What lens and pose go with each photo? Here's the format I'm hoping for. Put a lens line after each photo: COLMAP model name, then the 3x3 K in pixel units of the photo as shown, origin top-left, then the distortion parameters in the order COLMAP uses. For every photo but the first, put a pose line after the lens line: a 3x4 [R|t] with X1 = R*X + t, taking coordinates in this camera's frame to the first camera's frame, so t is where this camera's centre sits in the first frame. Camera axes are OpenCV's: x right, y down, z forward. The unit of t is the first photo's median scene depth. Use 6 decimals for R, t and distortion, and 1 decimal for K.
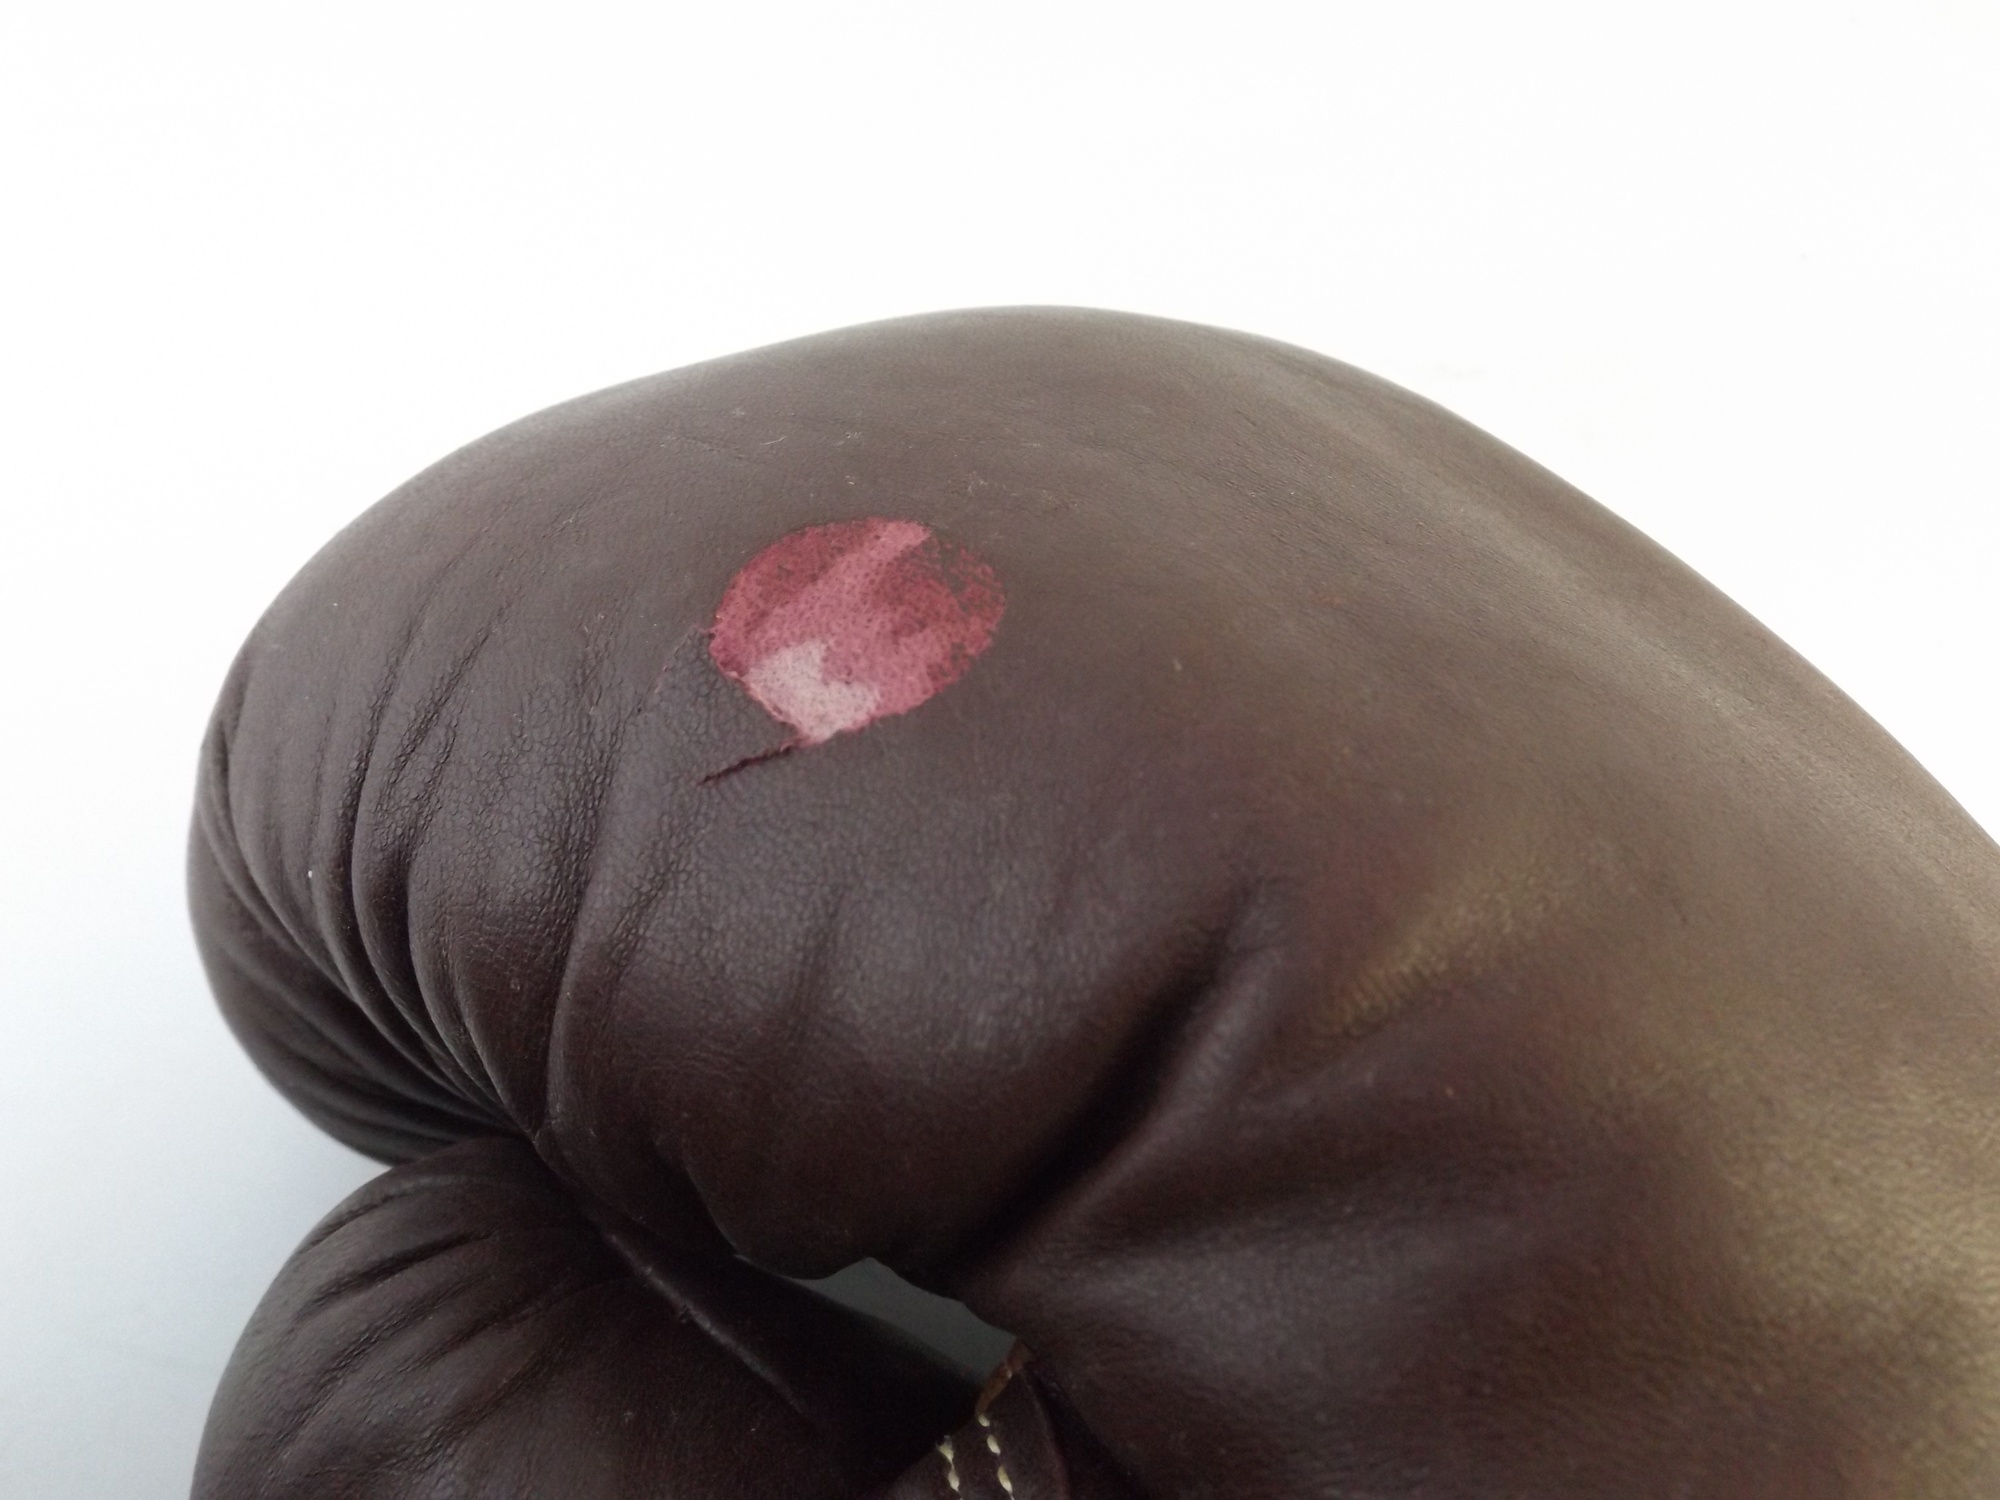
lens RADIAL K [[1652.8, 0, 985.0], [0, 1652.8, 752.6], [0, 0, 1]] dist [0.006810, -0.020761]
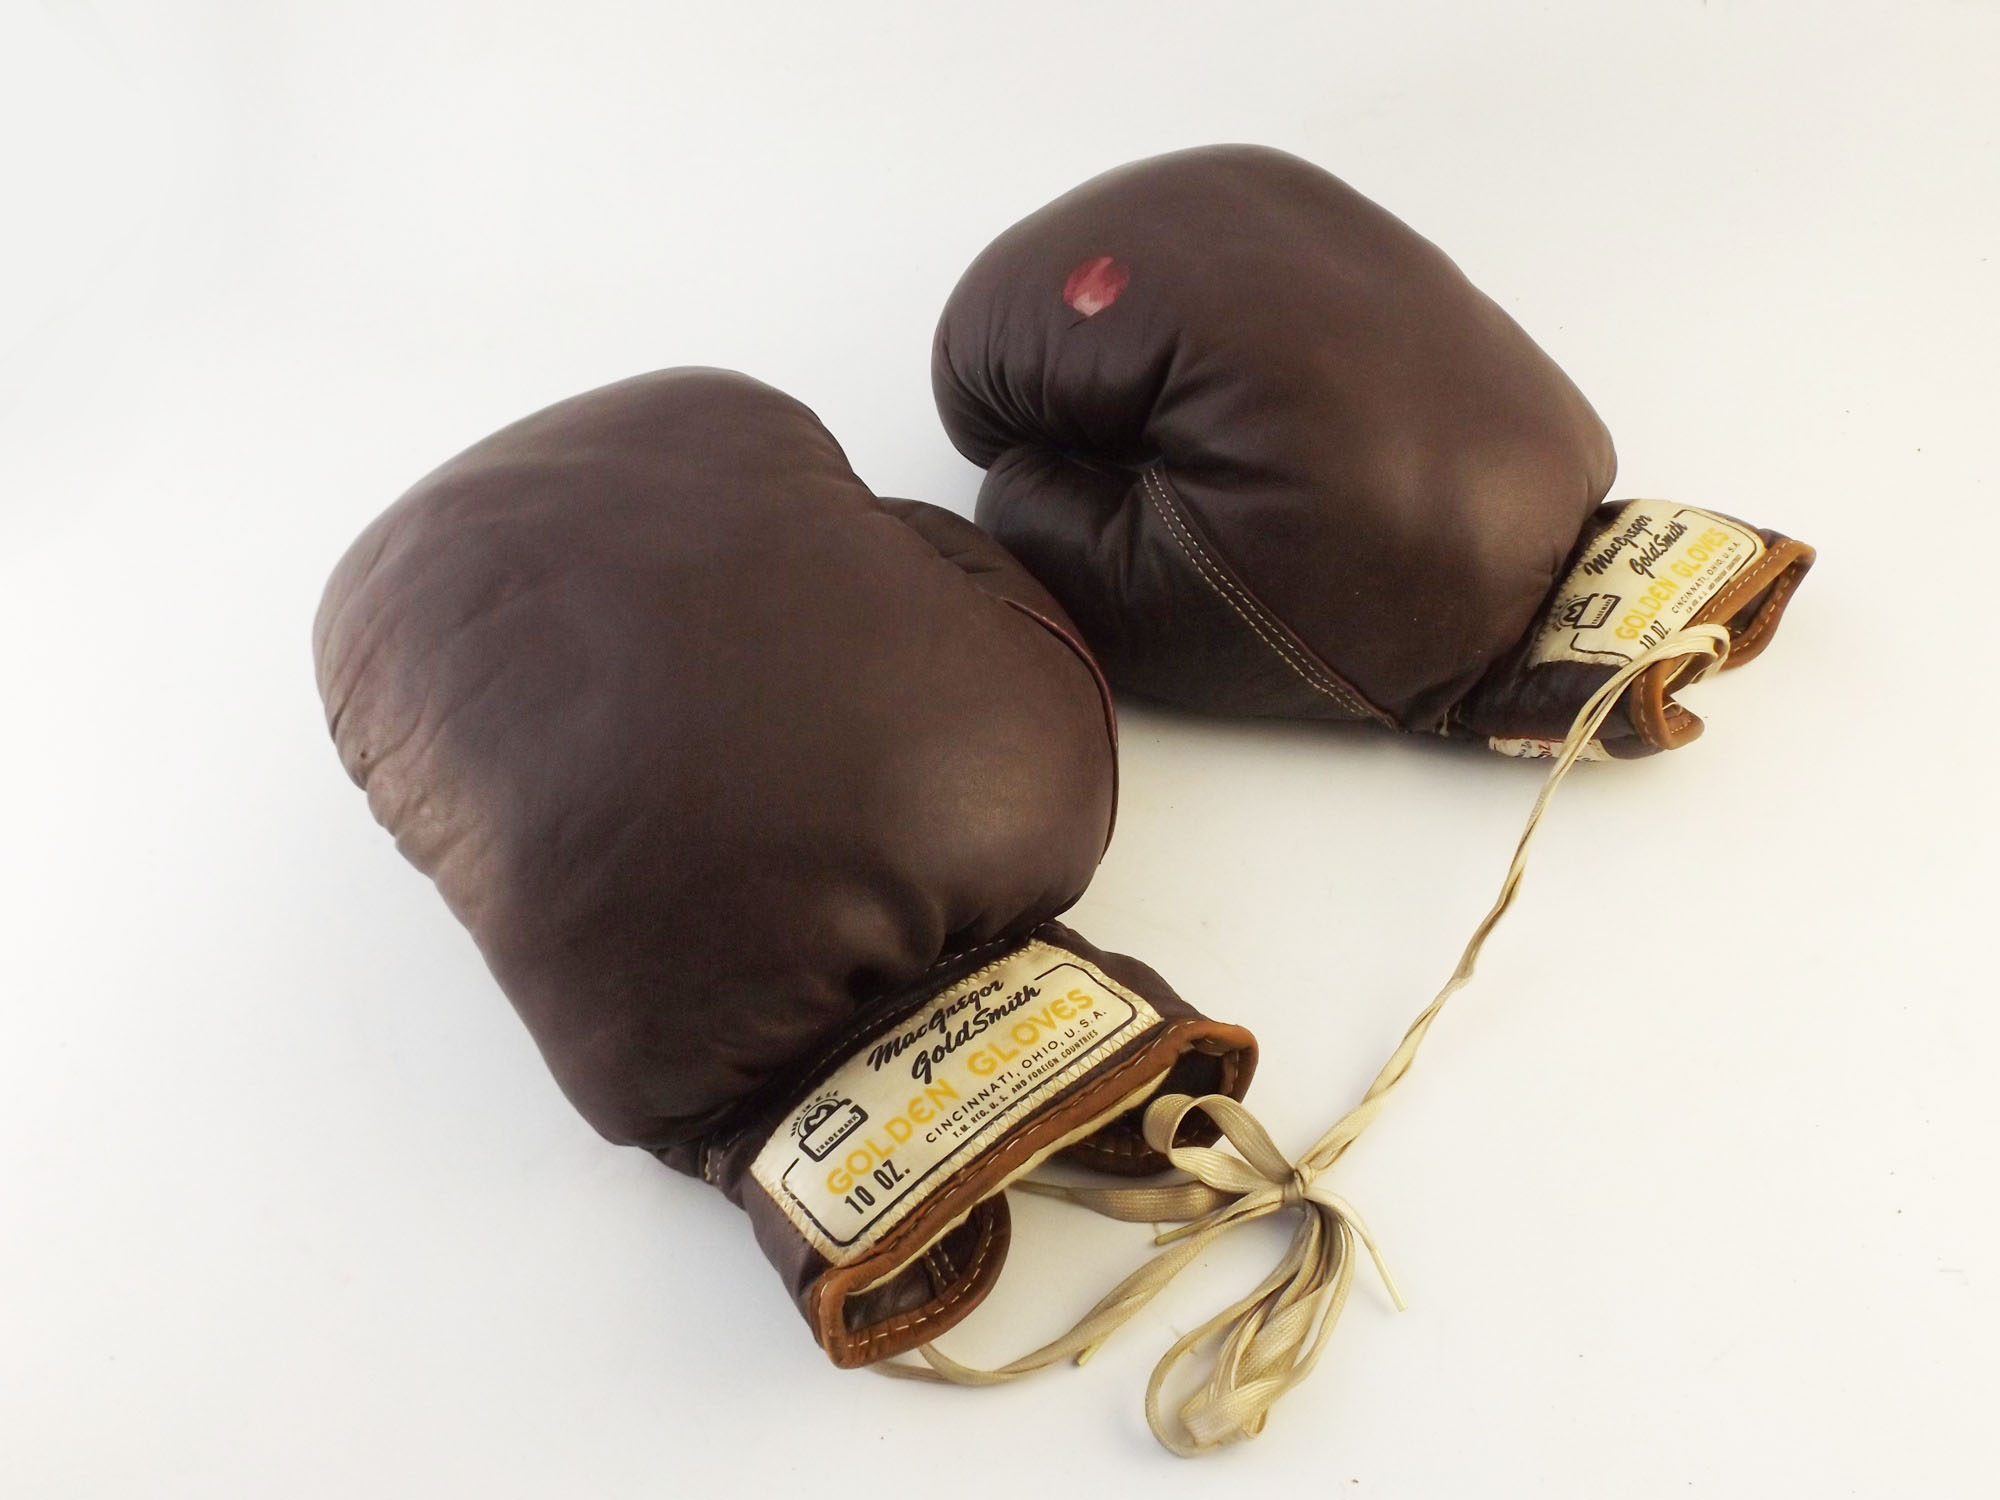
lens RADIAL K [[1652.8, 0, 1001.8], [0, 1652.8, 746.2], [0, 0, 1]] dist [0.006810, -0.020761]
pose [[0.951429, -0.103344, -0.290006, 0.790223], [0.171638, 0.960056, 0.220980, 0.074062], [0.255585, -0.260023, 0.931163, -3.269949]]
